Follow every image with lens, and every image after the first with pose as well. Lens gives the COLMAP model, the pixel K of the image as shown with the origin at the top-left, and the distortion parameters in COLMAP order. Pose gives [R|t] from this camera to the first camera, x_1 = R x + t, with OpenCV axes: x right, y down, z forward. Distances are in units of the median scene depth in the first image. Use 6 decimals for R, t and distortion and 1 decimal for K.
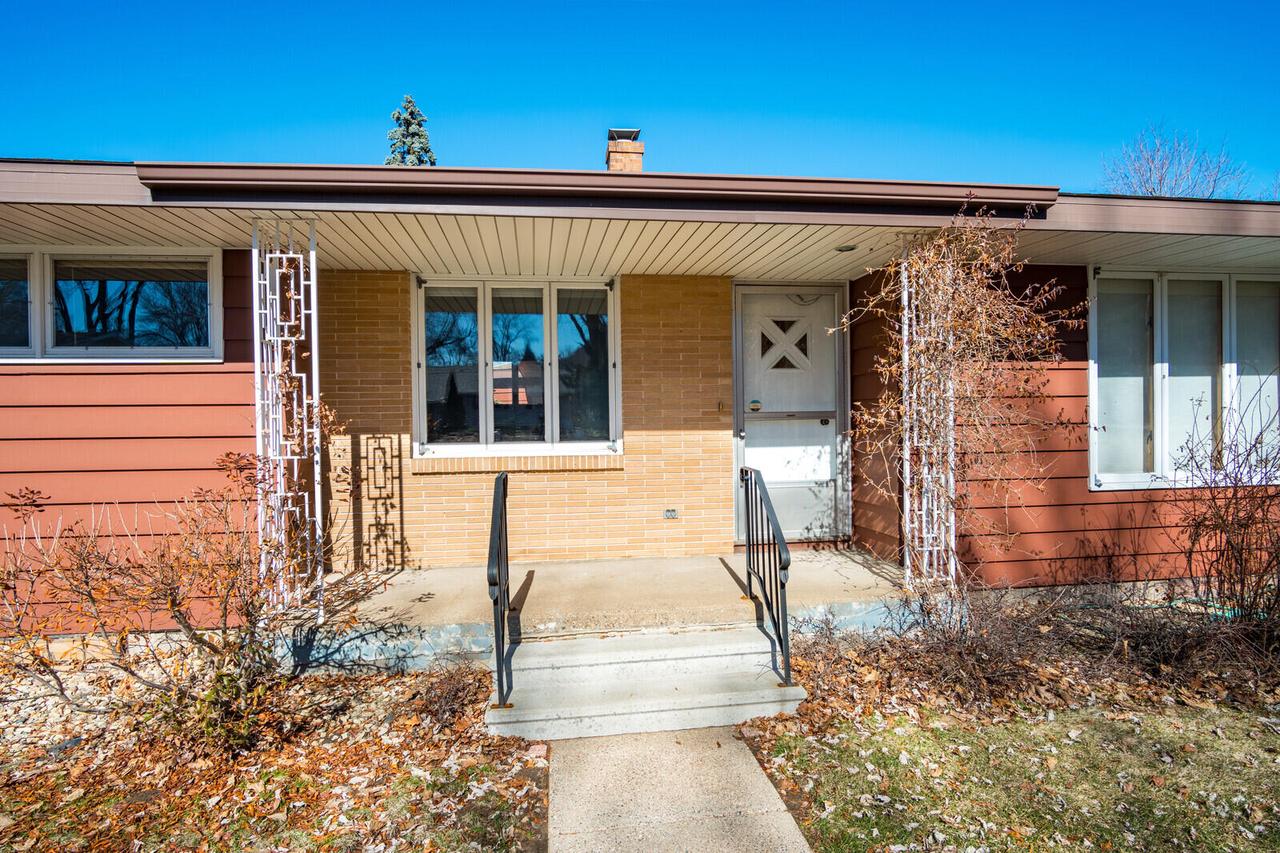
lens RADIAL K [[662.0, 0, 640.0], [0, 662.0, 426.5], [0, 0, 1]] dist [-0.001512, -0.000164]
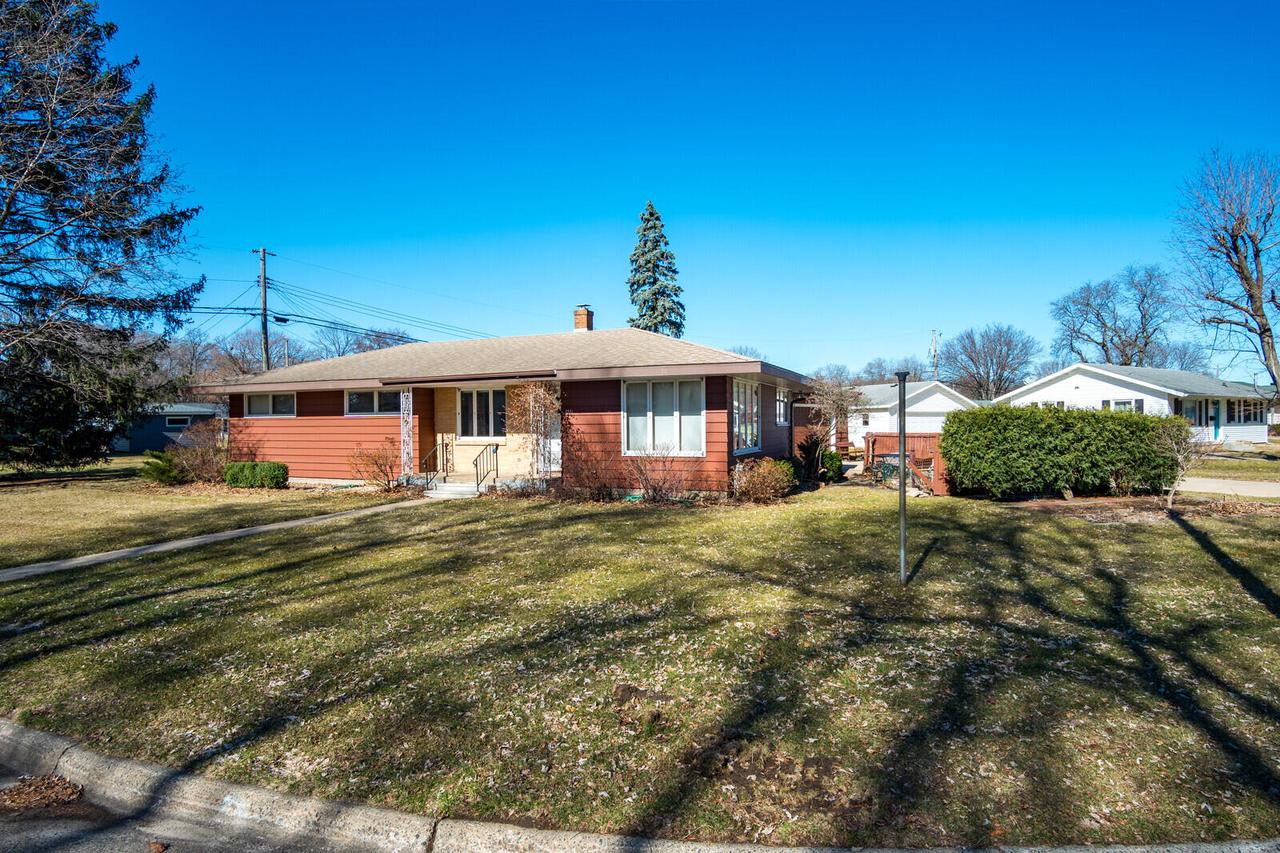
lens RADIAL K [[662.0, 0, 640.0], [0, 662.0, 426.5], [0, 0, 1]] dist [-0.001512, -0.000164]
pose [[0.861318, 0.006557, -0.508024, 2.237326], [-0.010256, 0.999937, -0.004483, -0.021769], [0.507963, 0.009072, 0.861331, -1.484657]]
